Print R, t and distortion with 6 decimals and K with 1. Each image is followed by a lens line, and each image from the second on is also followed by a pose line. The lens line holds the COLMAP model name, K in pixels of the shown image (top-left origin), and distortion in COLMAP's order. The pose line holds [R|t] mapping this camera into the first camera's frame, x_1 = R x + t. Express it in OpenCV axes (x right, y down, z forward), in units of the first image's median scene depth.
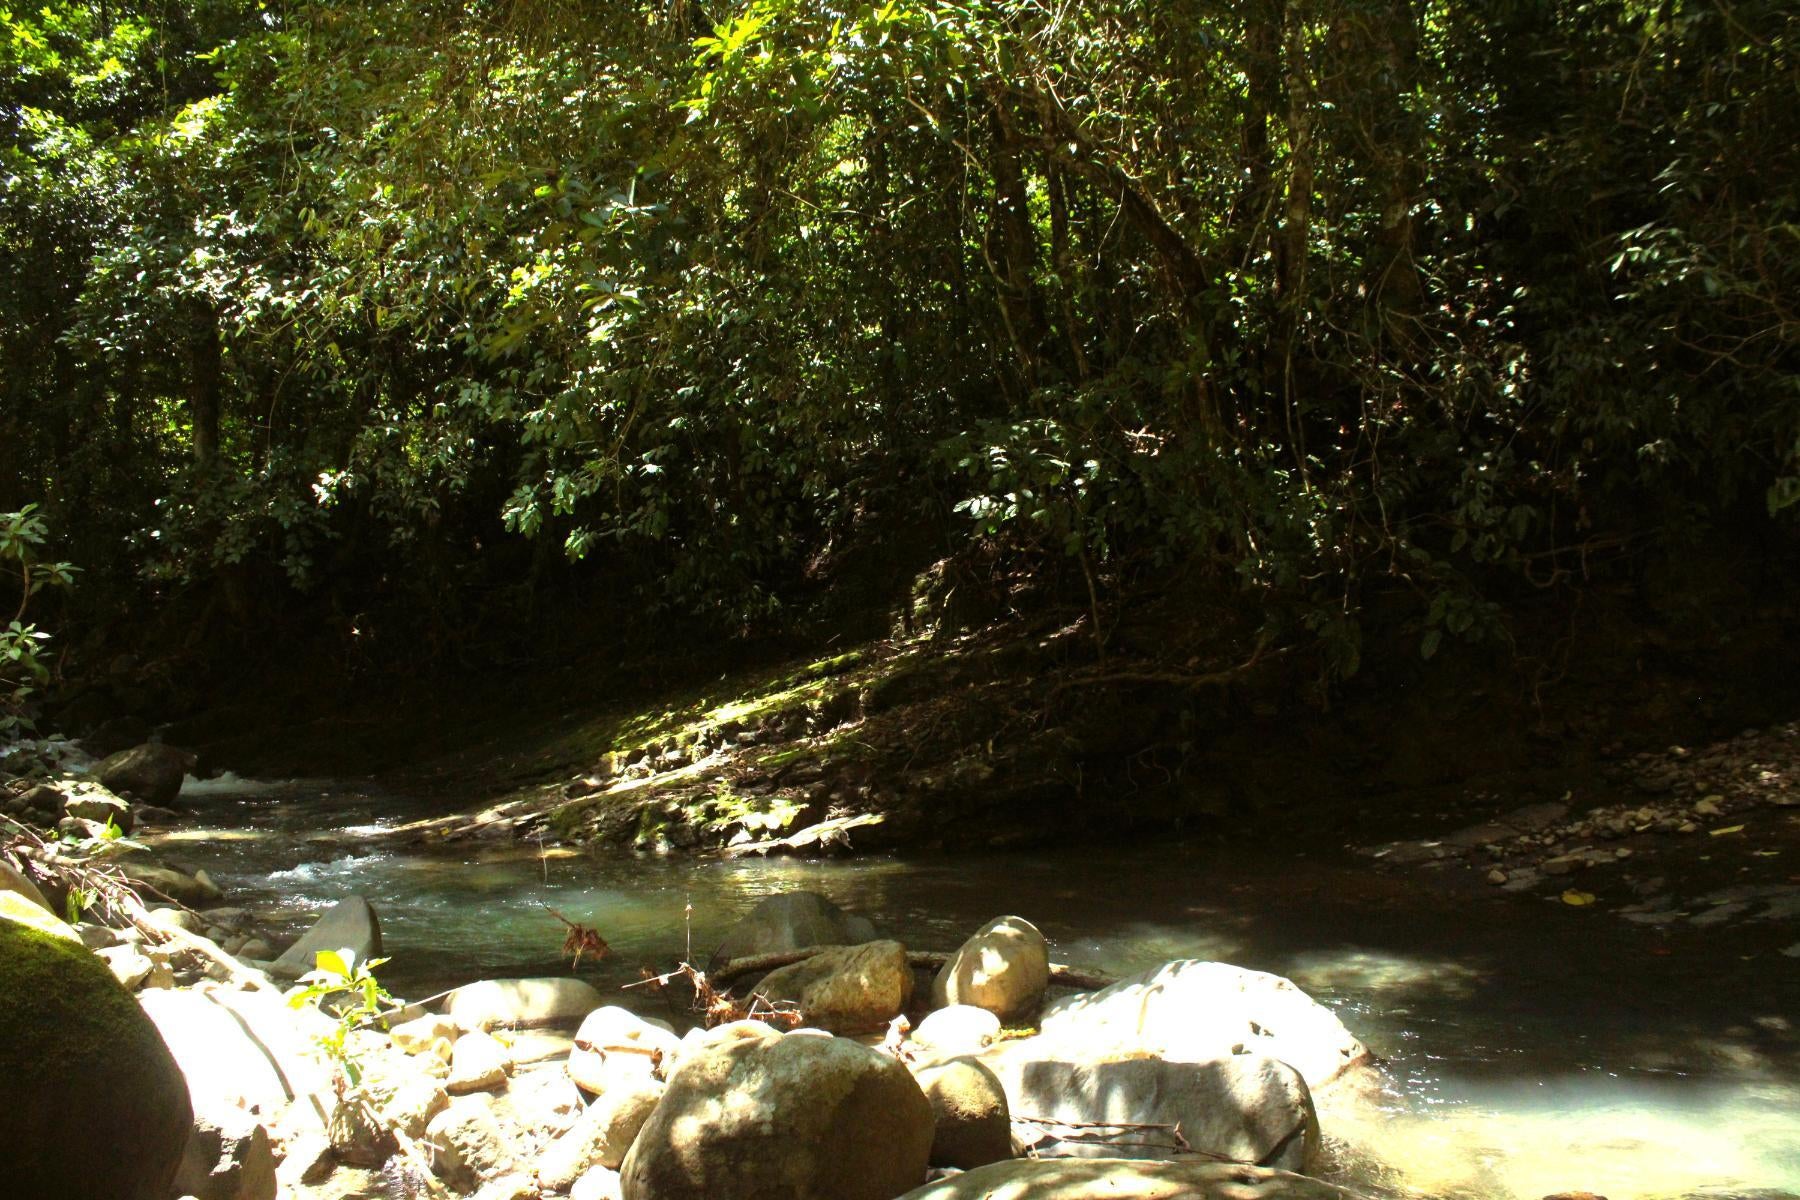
lens RADIAL K [[1517.0, 0, 888.3], [0, 1517.0, 621.8], [0, 0, 1]] dist [-0.158235, 0.152879]
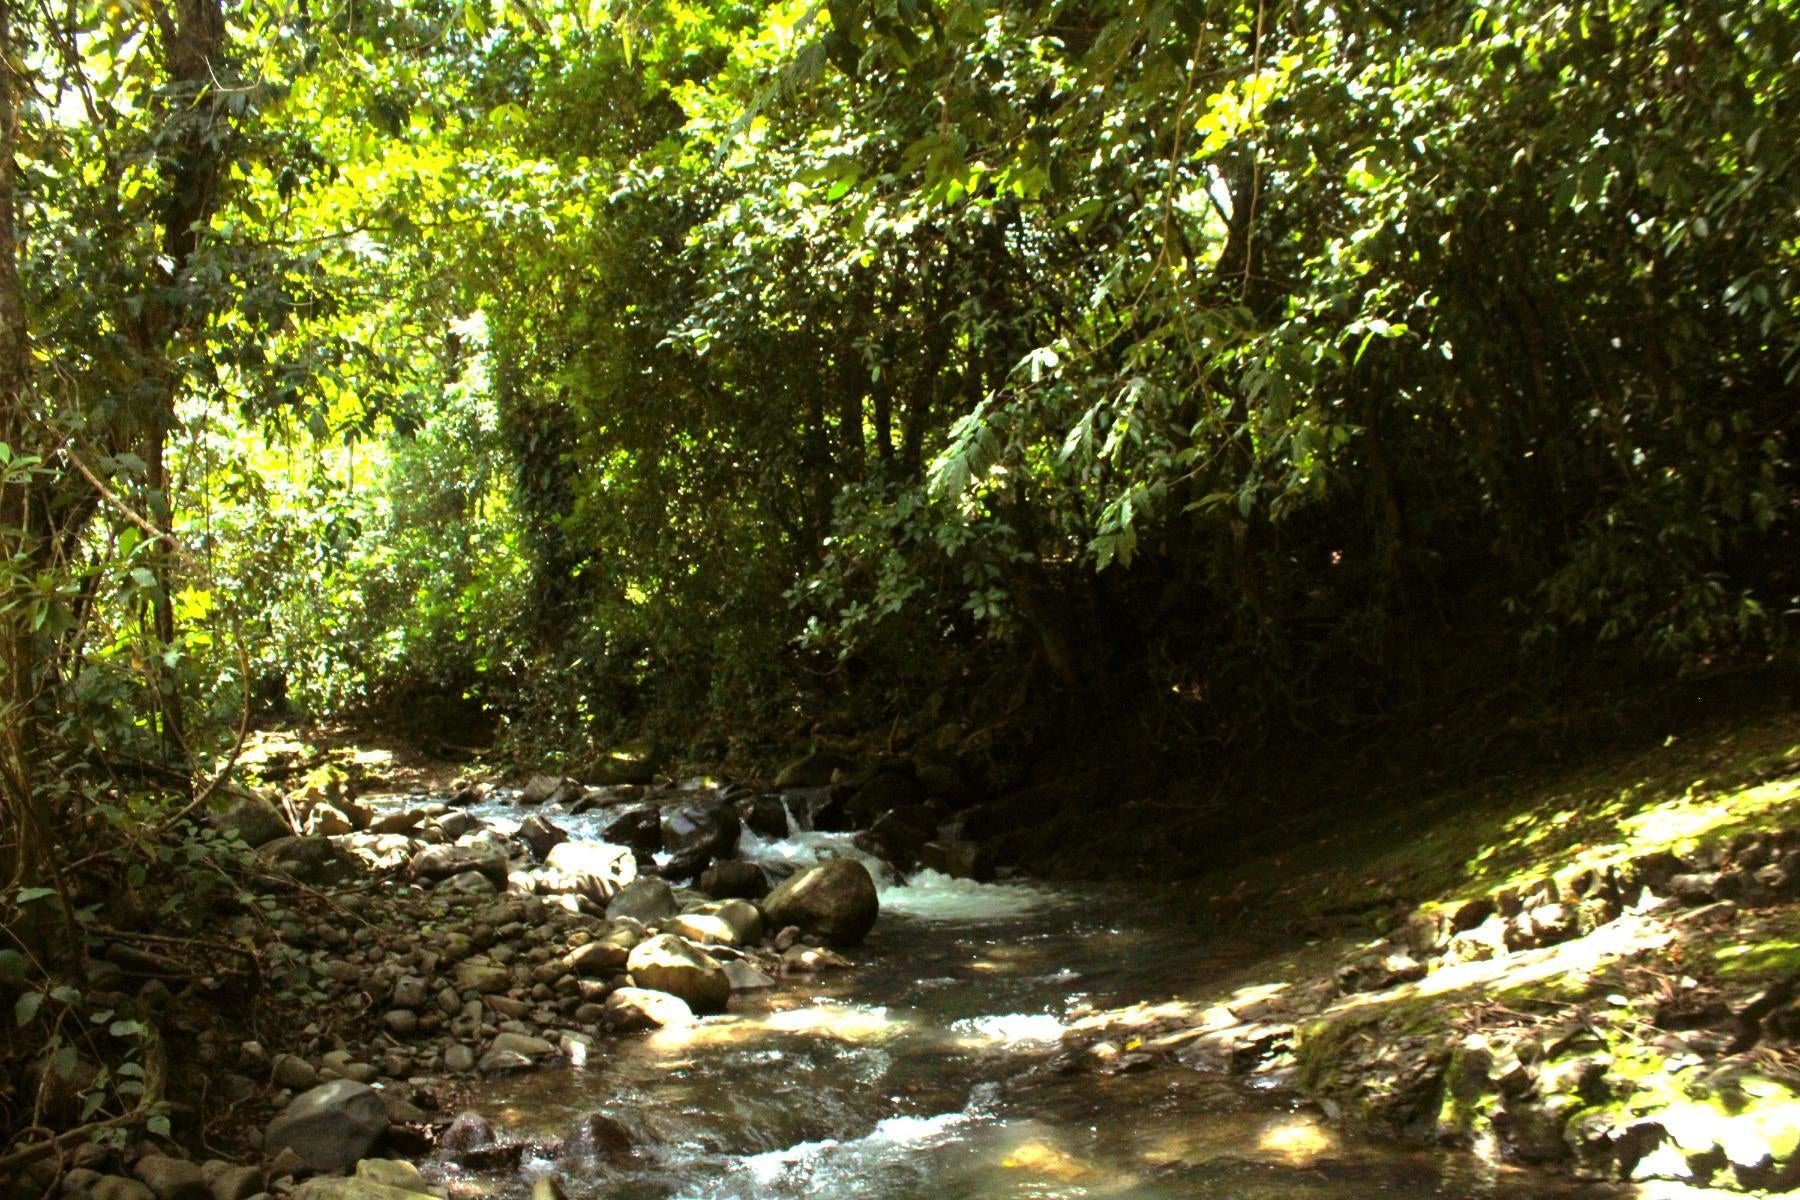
lens RADIAL K [[1517.0, 0, 888.3], [0, 1517.0, 621.8], [0, 0, 1]] dist [-0.158235, 0.152879]
pose [[0.804385, -0.070951, -0.589857, -0.016615], [0.057405, 0.997480, -0.041699, -0.005293], [0.591329, -0.000319, 0.806430, 0.455045]]
